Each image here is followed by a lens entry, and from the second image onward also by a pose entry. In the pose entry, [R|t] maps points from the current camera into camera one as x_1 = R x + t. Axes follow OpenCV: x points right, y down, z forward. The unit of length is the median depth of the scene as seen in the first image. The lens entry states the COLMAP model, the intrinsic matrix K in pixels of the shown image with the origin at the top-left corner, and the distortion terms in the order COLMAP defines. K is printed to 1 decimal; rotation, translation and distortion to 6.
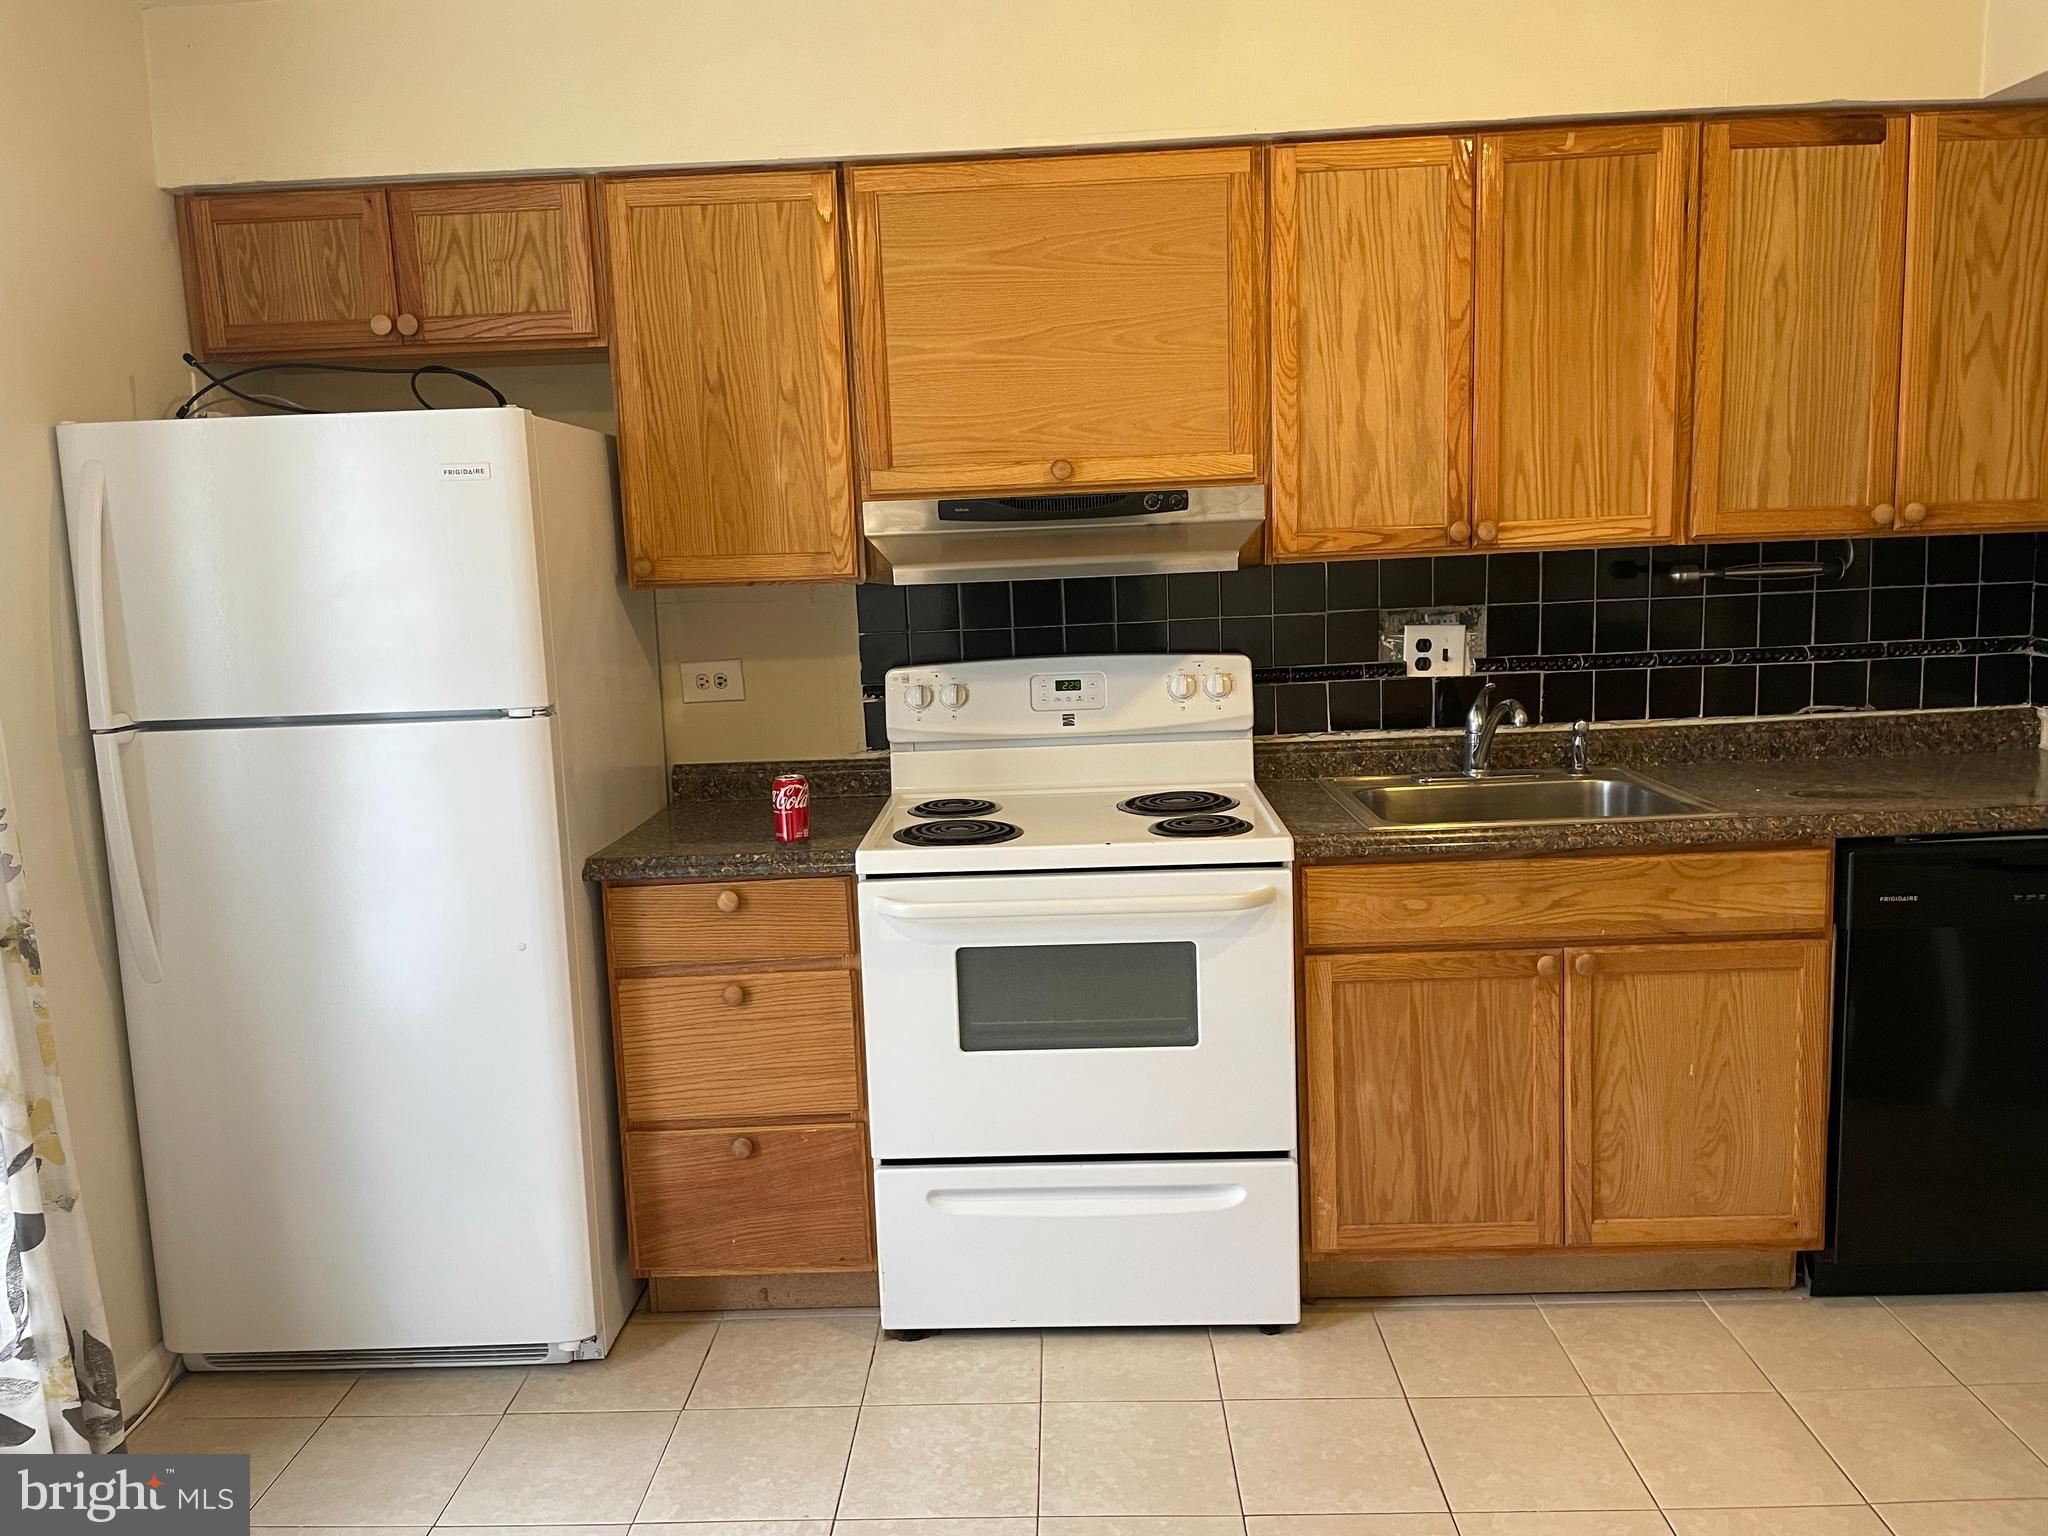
lens RADIAL K [[1664.3, 0, 1022.4], [0, 1664.3, 768.0], [0, 0, 1]] dist [0.081619, -0.013401]
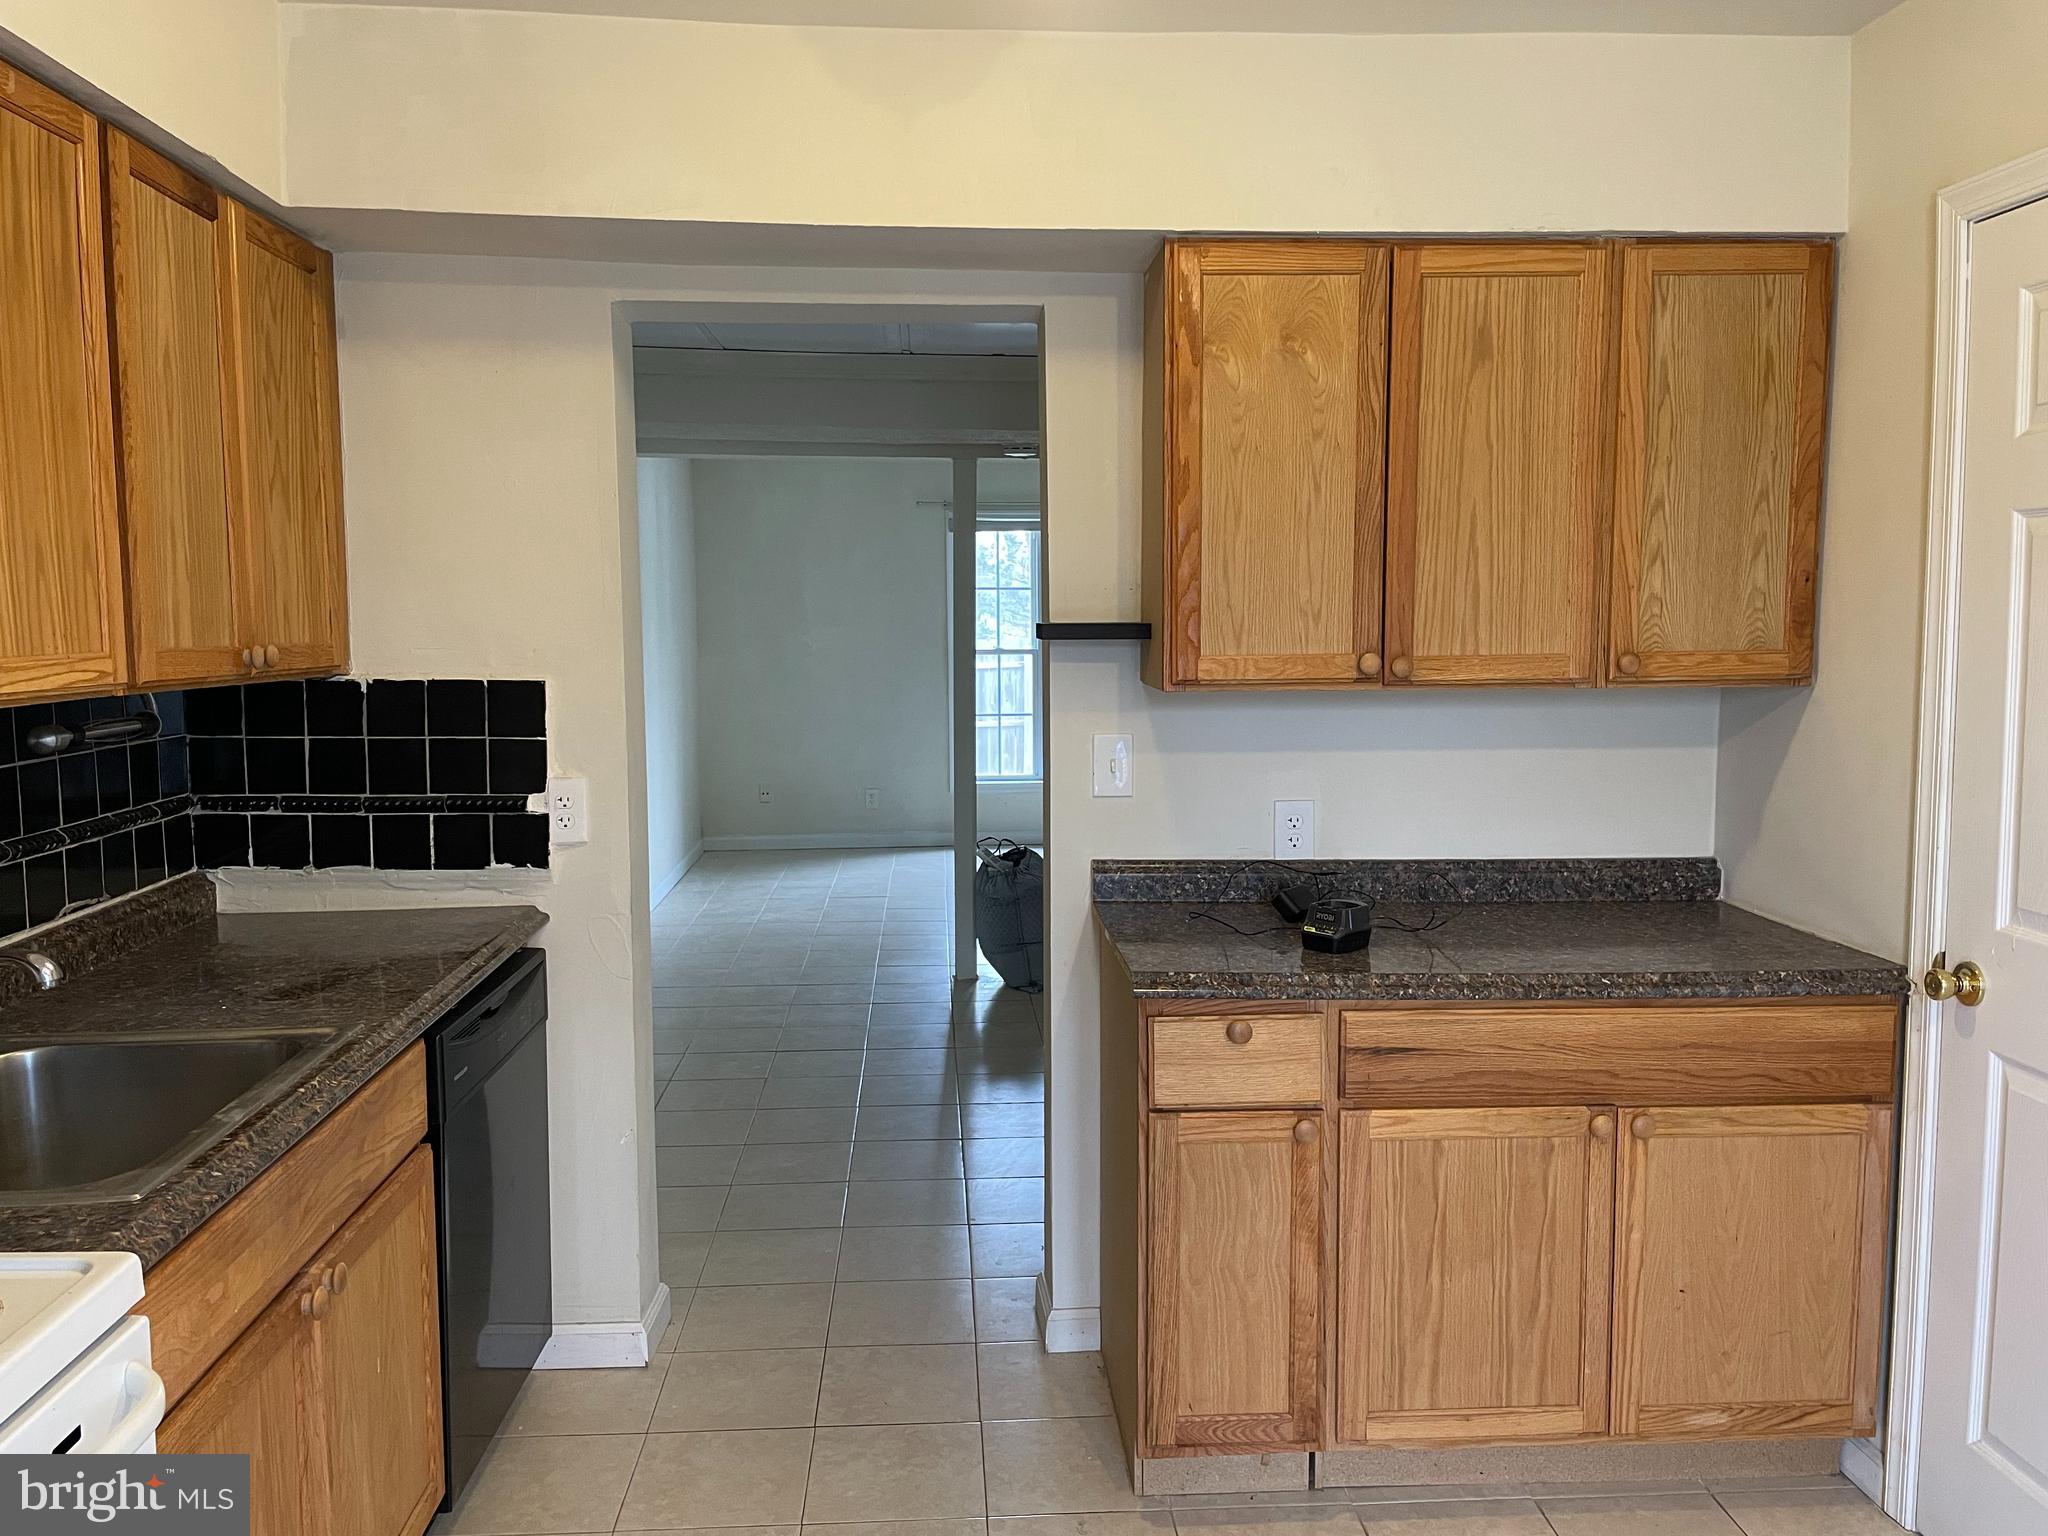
lens RADIAL K [[1664.3, 0, 1023.6], [0, 1664.3, 765.8], [0, 0, 1]] dist [0.081619, -0.013401]
pose [[-0.080212, -0.057339, 0.995127, -0.365760], [0.143536, 0.987275, 0.068457, -0.097618], [-0.986389, 0.148328, -0.070961, 0.680207]]
